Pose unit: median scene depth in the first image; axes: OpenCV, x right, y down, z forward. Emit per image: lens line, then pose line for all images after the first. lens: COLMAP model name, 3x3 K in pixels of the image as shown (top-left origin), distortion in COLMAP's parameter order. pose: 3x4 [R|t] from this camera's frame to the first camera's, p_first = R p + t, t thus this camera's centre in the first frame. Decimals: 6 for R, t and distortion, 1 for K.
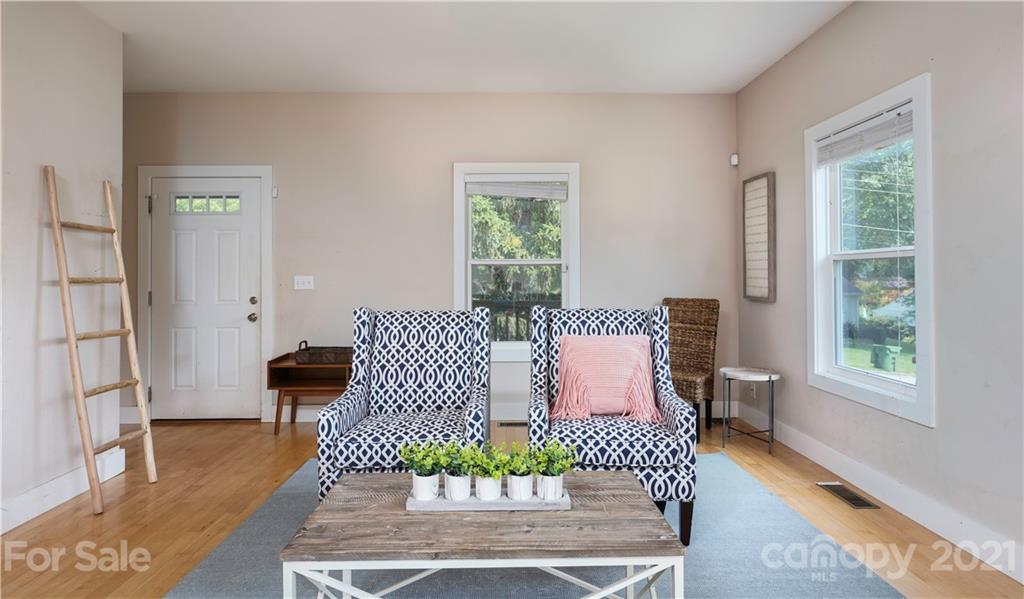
lens RADIAL K [[569.3, 0, 503.2], [0, 569.3, 273.0], [0, 0, 1]] dist [-0.000234, 0.000669]
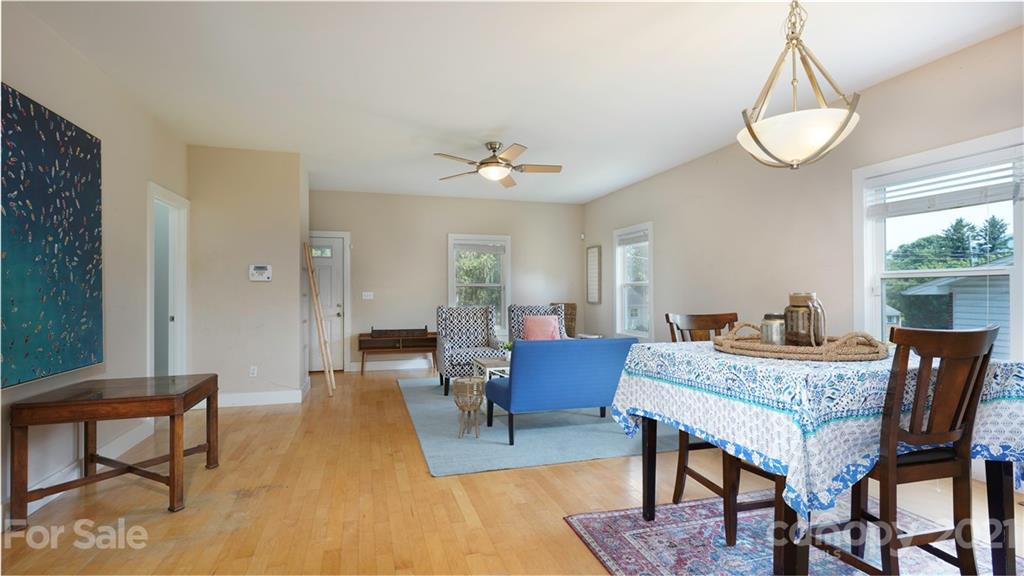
lens RADIAL K [[493.1, 0, 512.7], [0, 493.1, 288.6], [0, 0, 1]] dist [0.002440, 0.000570]
pose [[0.958889, 0.004256, 0.283749, -0.383621], [-0.002697, 0.999979, -0.005885, 0.002468], [-0.283768, 0.004878, 0.958881, -0.718107]]
